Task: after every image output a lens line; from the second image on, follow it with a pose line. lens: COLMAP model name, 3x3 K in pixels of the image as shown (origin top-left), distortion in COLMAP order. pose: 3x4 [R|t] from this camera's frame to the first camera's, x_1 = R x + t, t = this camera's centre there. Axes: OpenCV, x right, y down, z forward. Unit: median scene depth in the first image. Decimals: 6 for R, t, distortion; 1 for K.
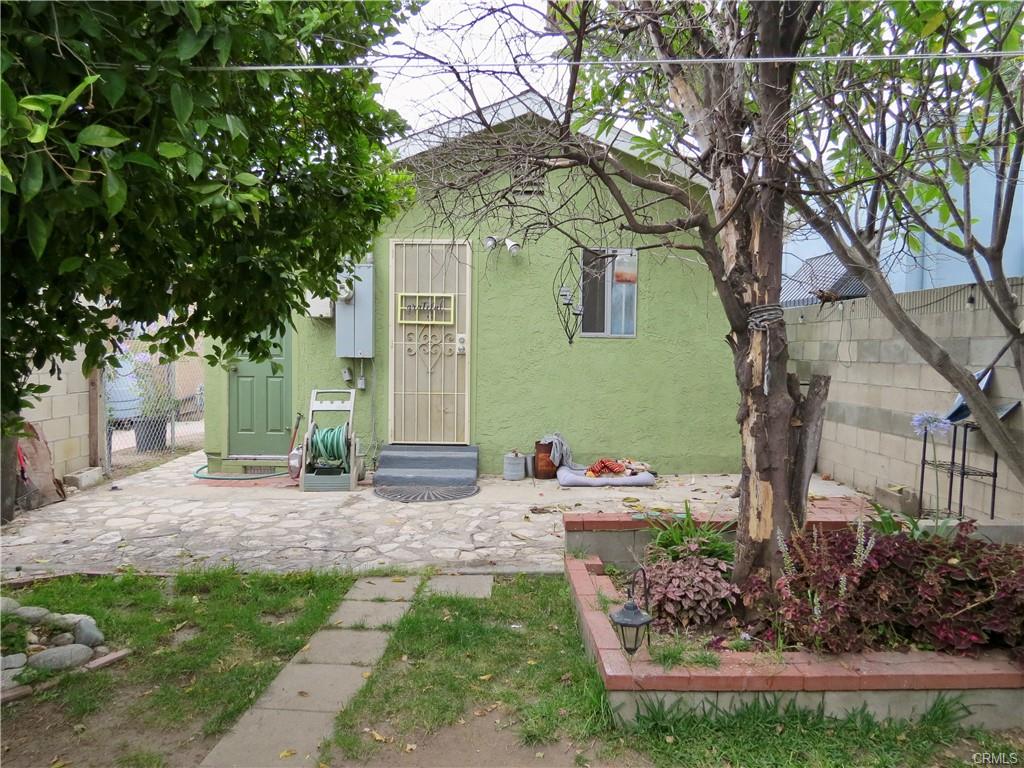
lens RADIAL K [[722.9, 0, 508.2], [0, 722.9, 386.8], [0, 0, 1]] dist [-0.036715, 0.019255]
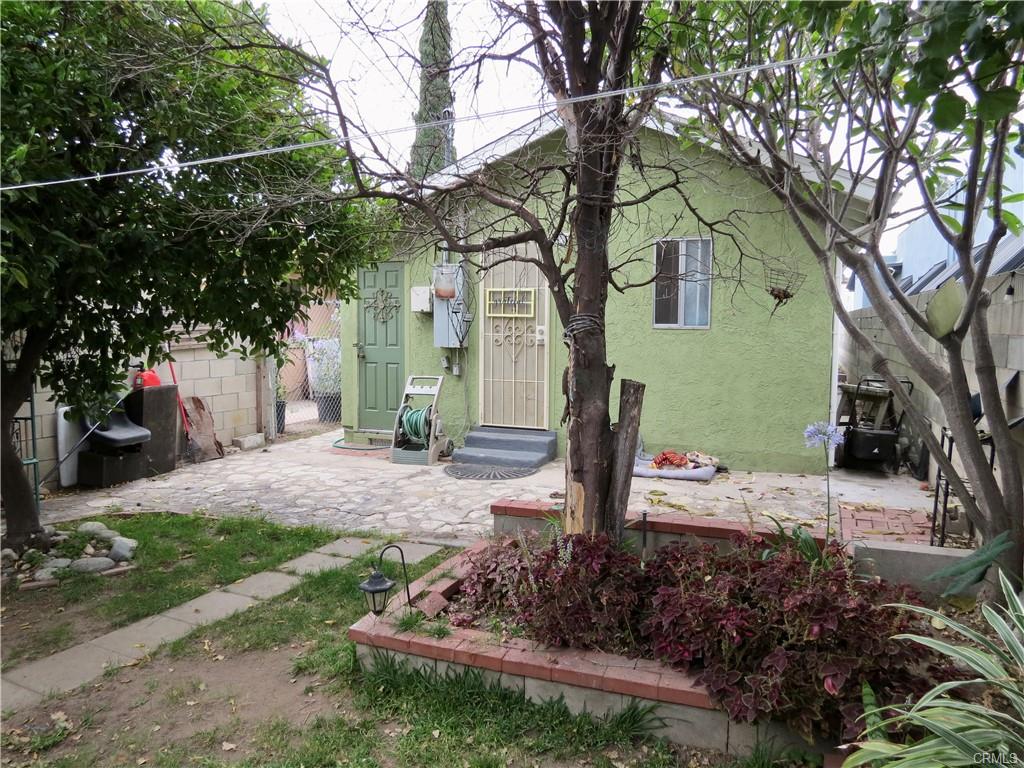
lens RADIAL K [[722.9, 0, 508.2], [0, 722.9, 386.8], [0, 0, 1]] dist [-0.036715, 0.019255]
pose [[0.923774, 0.027168, -0.381973, 0.468058], [-0.014957, 0.999279, 0.034901, -0.030937], [0.382646, -0.026528, 0.923514, -0.007673]]
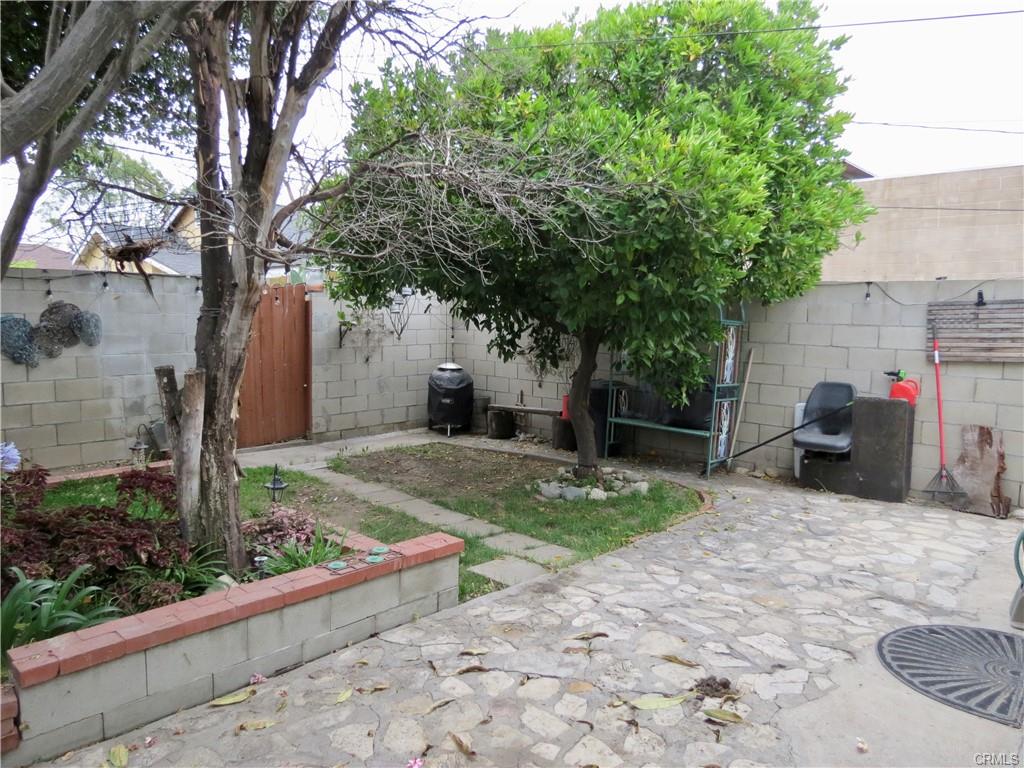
lens RADIAL K [[722.9, 0, 508.2], [0, 722.9, 386.8], [0, 0, 1]] dist [-0.036715, 0.019255]
pose [[-0.682325, 0.051589, -0.729226, 0.621056], [-0.061958, 0.989837, 0.127999, -0.114005], [0.728418, 0.132518, -0.672194, 1.495020]]
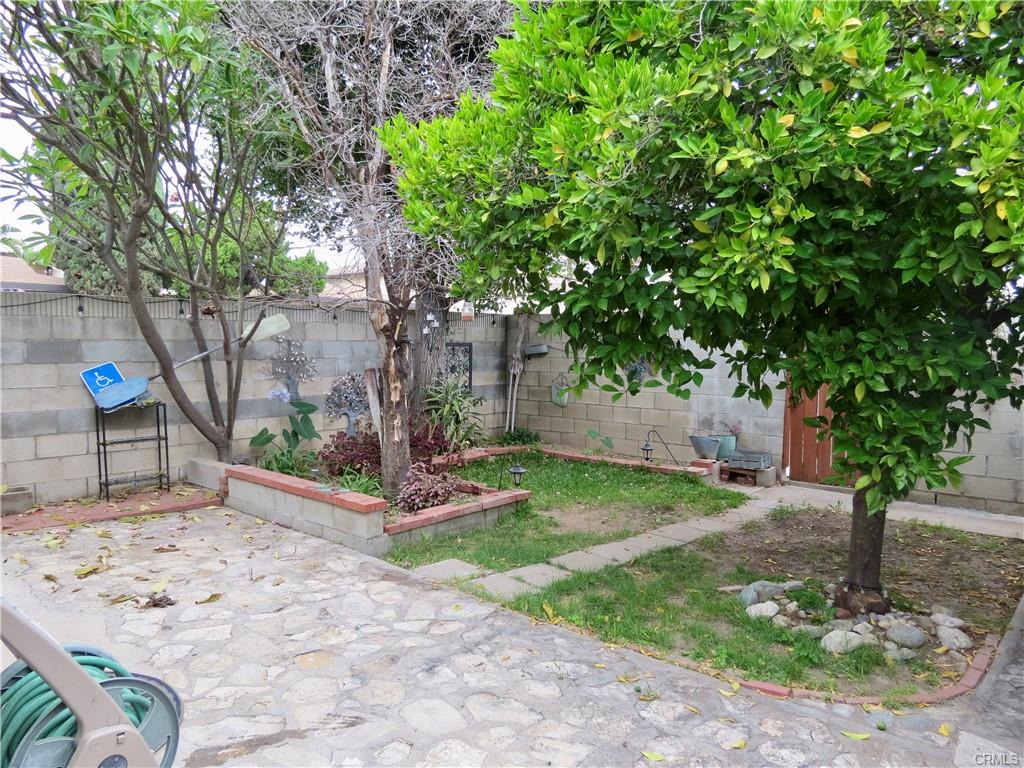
lens RADIAL K [[722.9, 0, 508.2], [0, 722.9, 386.8], [0, 0, 1]] dist [-0.036715, 0.019255]
pose [[-0.734454, -0.057582, 0.676212, -0.793677], [0.020931, 0.993998, 0.107377, -0.120064], [-0.678336, 0.093018, -0.728840, 1.552302]]
